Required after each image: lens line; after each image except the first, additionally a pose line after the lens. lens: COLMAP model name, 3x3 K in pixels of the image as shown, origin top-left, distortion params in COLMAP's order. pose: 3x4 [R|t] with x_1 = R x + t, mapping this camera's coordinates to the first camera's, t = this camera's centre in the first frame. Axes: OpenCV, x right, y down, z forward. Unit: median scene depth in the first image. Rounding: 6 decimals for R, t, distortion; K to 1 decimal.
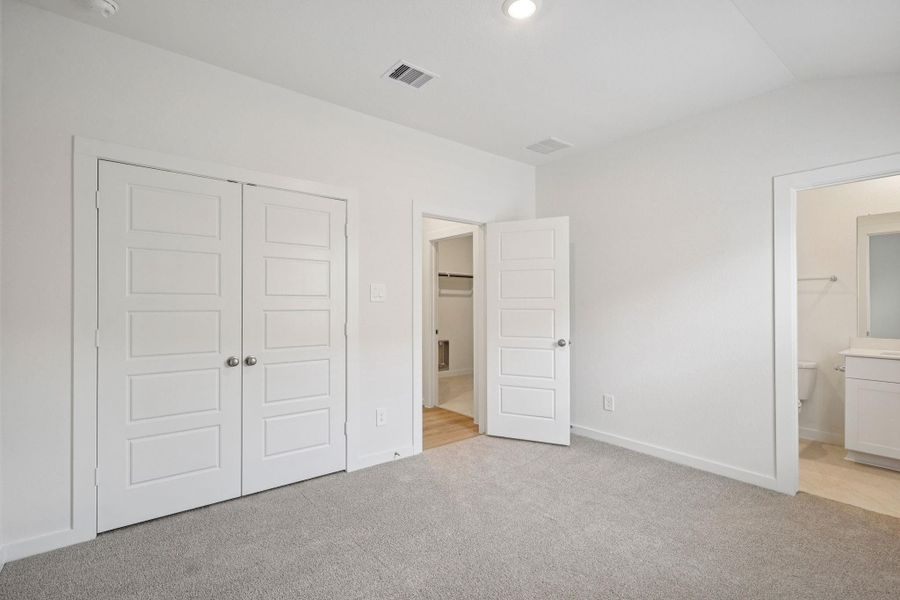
lens RADIAL K [[402.7, 0, 448.3], [0, 402.7, 314.5], [0, 0, 1]] dist [0.039454, -0.000382]
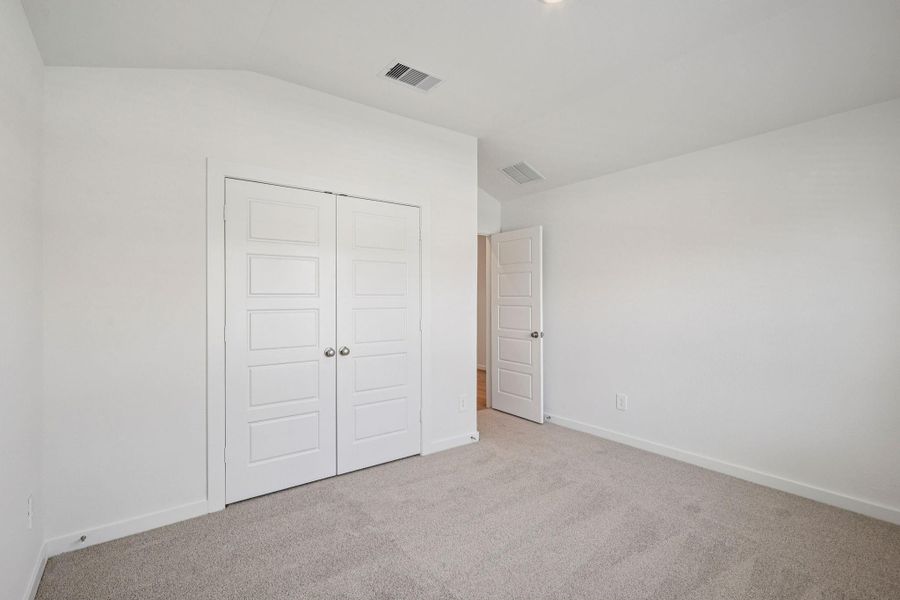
lens RADIAL K [[418.5, 0, 450.0], [0, 418.5, 300.0], [0, 0, 1]] dist [0.000801, 0.000235]
pose [[0.999468, -0.006388, 0.031975, -0.209621], [0.007365, 0.999507, -0.030526, 0.006143], [-0.031765, 0.030745, 0.999022, -0.135980]]
